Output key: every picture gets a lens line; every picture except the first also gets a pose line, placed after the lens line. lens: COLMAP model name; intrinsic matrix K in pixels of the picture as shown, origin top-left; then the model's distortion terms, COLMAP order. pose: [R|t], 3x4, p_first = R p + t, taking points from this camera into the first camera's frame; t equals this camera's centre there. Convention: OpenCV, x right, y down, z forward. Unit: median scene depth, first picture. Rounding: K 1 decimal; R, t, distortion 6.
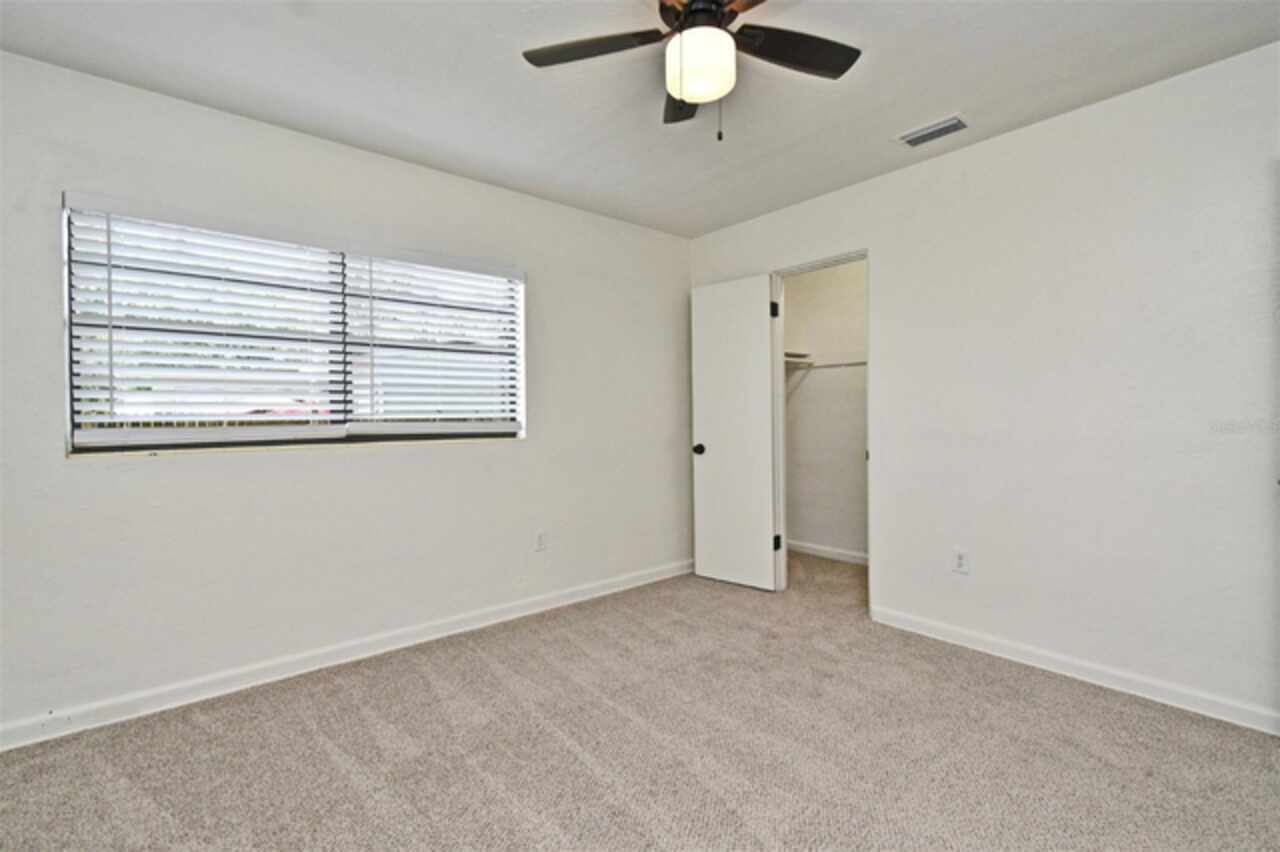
lens RADIAL K [[570.4, 0, 636.3], [0, 570.4, 418.6], [0, 0, 1]] dist [0.015628, -0.000116]
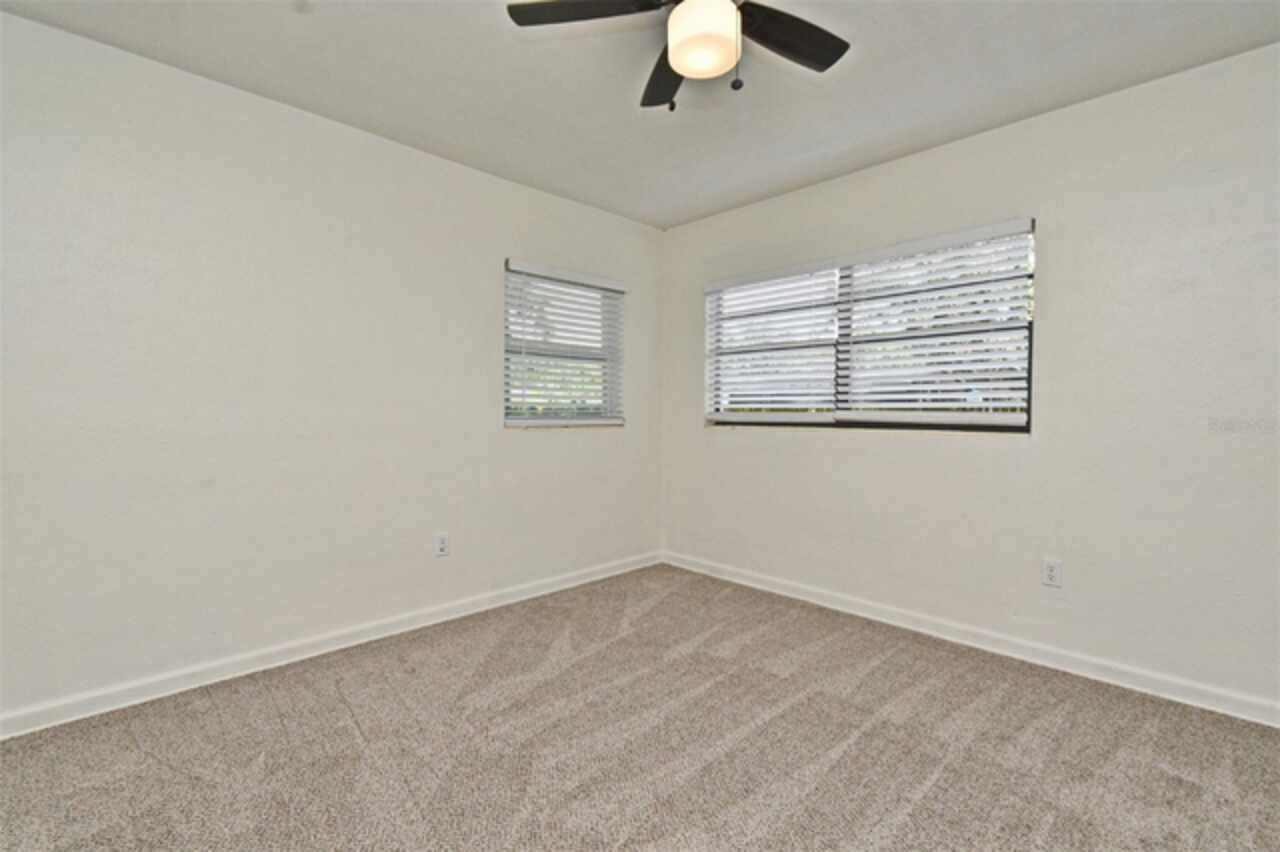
lens RADIAL K [[570.4, 0, 636.3], [0, 570.4, 418.6], [0, 0, 1]] dist [0.015628, -0.000116]
pose [[0.074481, 0.026477, -0.996871, 0.672965], [-0.005363, 0.999644, 0.026150, -0.006305], [0.997208, 0.003398, 0.074596, 0.508047]]
